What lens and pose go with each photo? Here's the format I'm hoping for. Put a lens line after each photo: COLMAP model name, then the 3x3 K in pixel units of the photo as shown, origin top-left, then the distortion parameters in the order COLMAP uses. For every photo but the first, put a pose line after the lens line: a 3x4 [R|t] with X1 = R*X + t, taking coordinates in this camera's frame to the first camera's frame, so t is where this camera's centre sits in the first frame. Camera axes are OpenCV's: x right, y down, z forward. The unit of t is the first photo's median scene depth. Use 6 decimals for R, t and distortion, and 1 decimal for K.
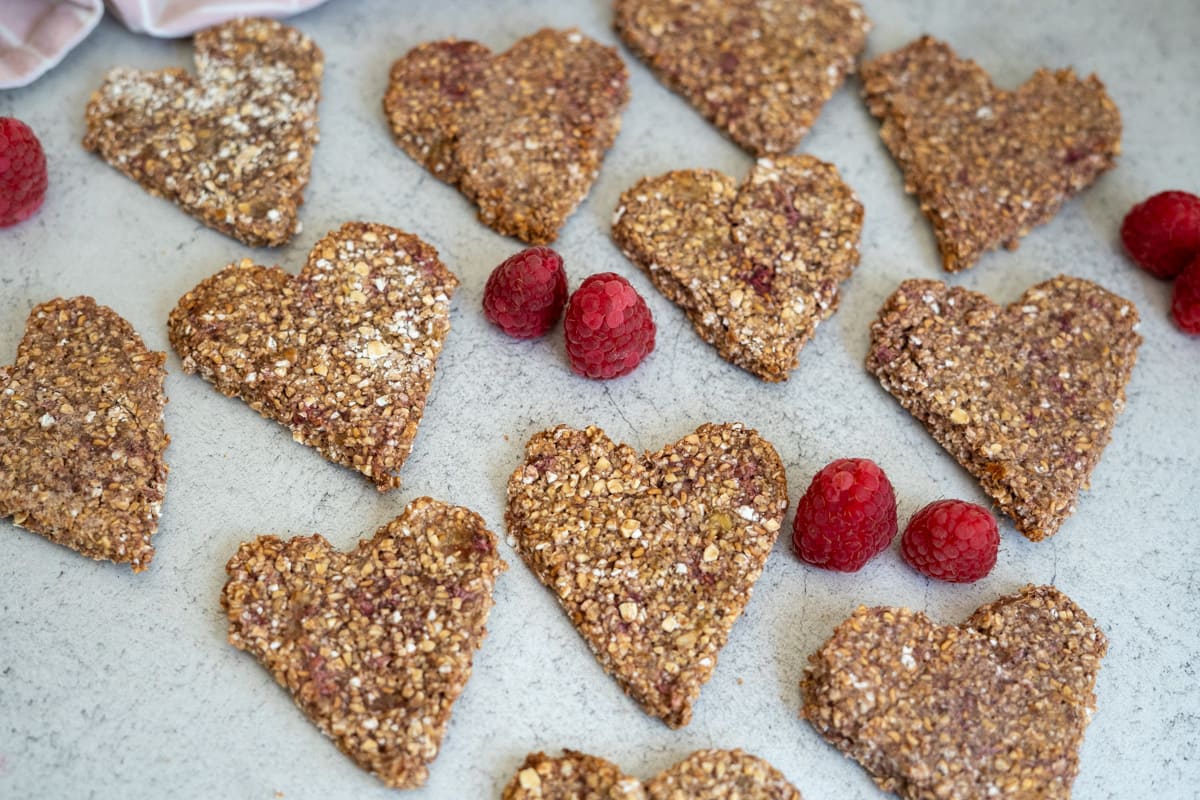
lens RADIAL K [[1890.1, 0, 600.0], [0, 1890.1, 400.0], [0, 0, 1]] dist [-0.065320, -0.006020]
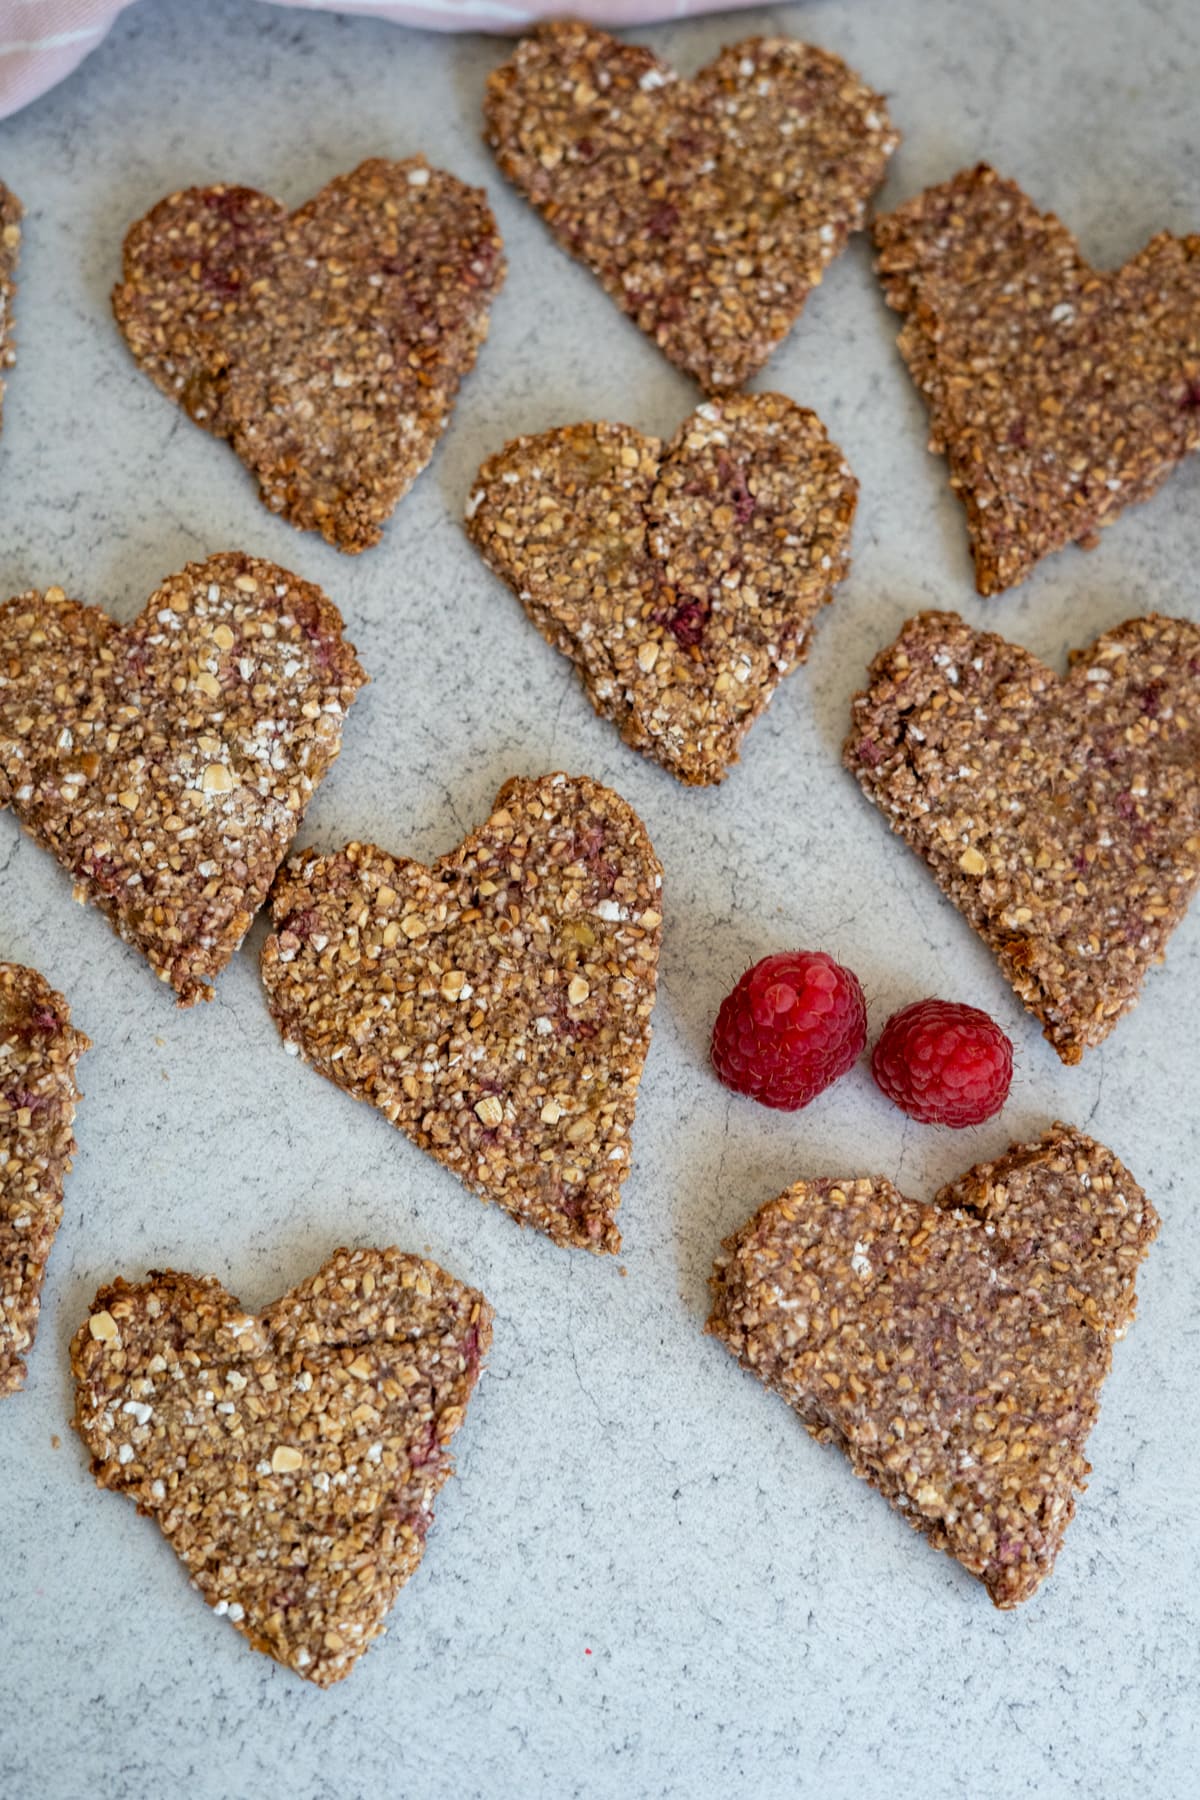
lens RADIAL K [[2835.1, 0, 600.0], [0, 2835.1, 900.0], [0, 0, 1]] dist [-0.065320, -0.006020]
pose [[0.999730, 0.014429, -0.018239, 0.078157], [-0.008595, 0.957972, 0.286734, -0.266244], [0.021609, -0.286499, 0.957837, 0.035752]]
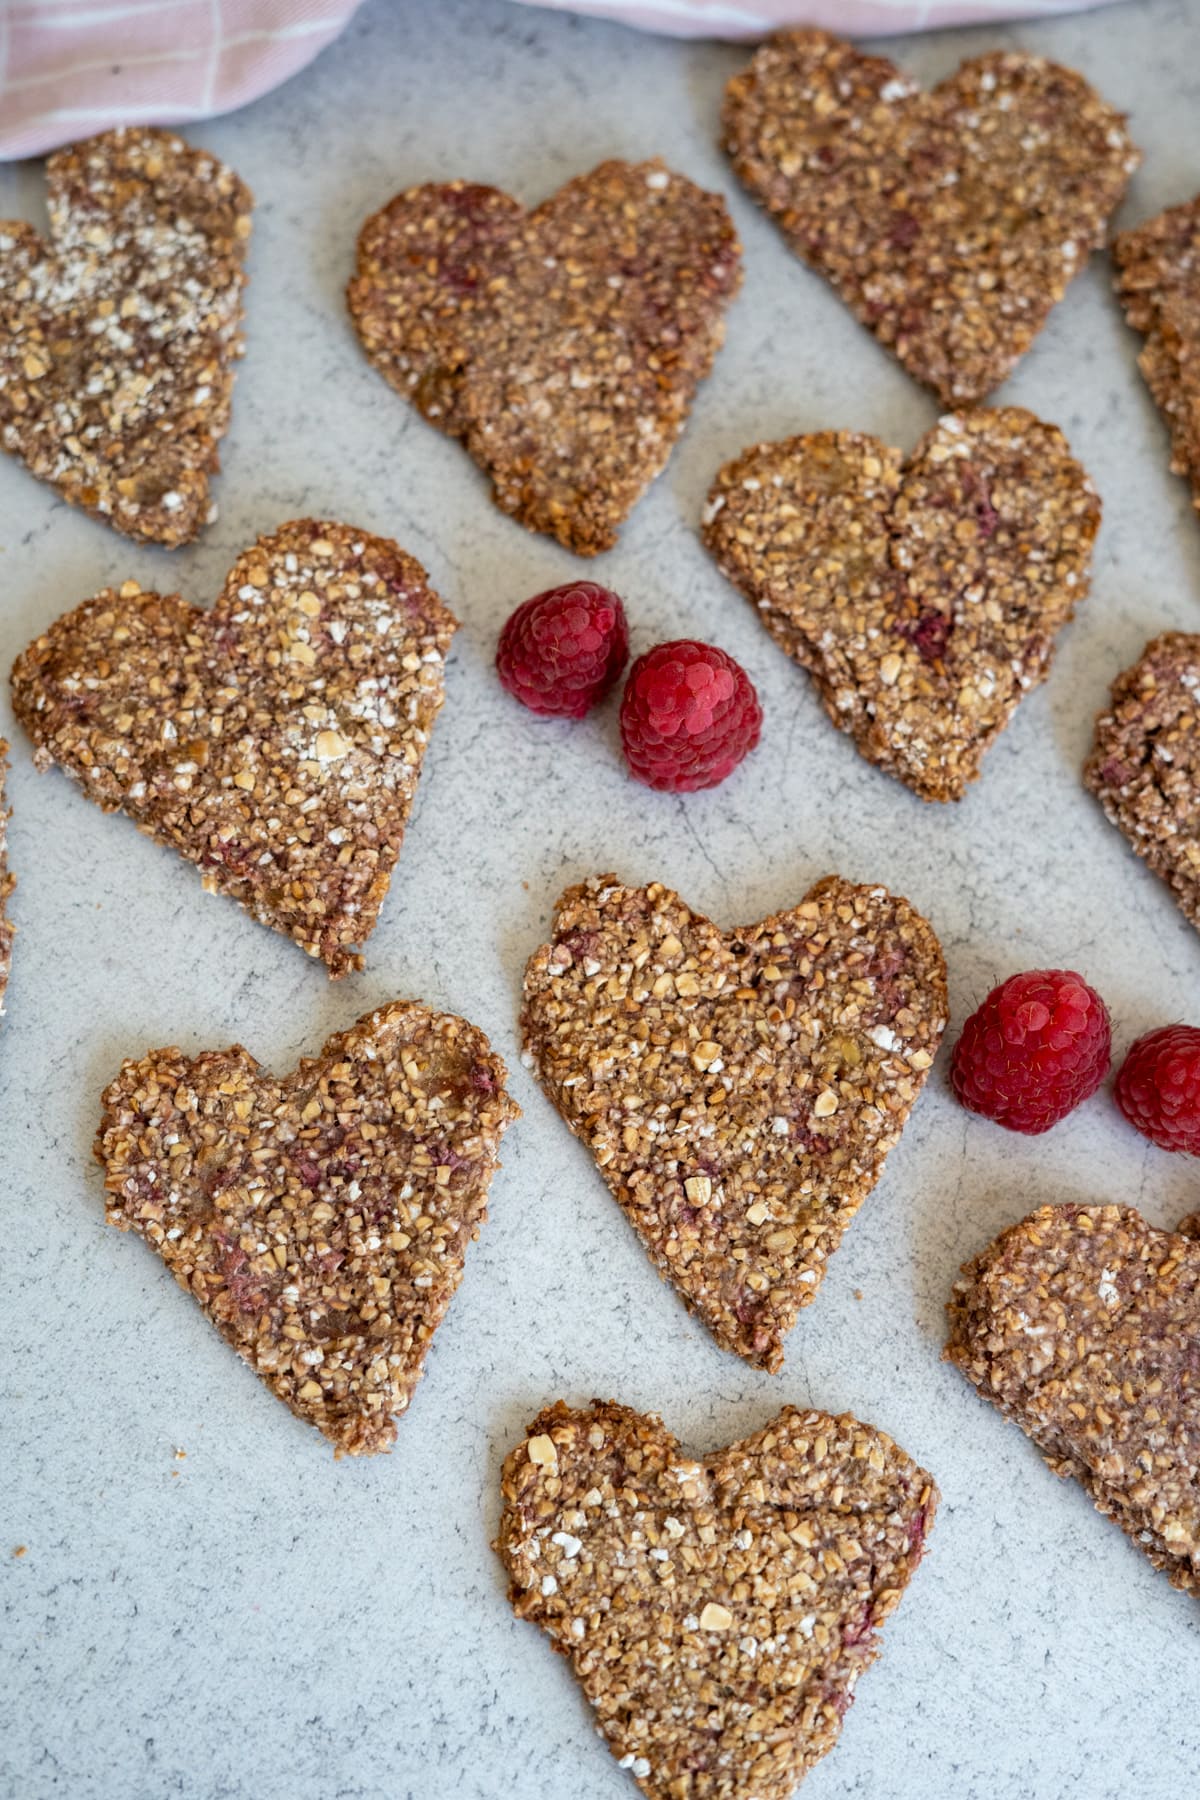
lens RADIAL K [[2835.1, 0, 600.0], [0, 2835.1, 900.0], [0, 0, 1]] dist [-0.065320, -0.006020]
pose [[0.998835, 0.042243, -0.023311, -0.000637], [-0.034733, 0.964908, 0.260281, -0.235326], [0.033488, -0.259168, 0.965251, 0.049213]]
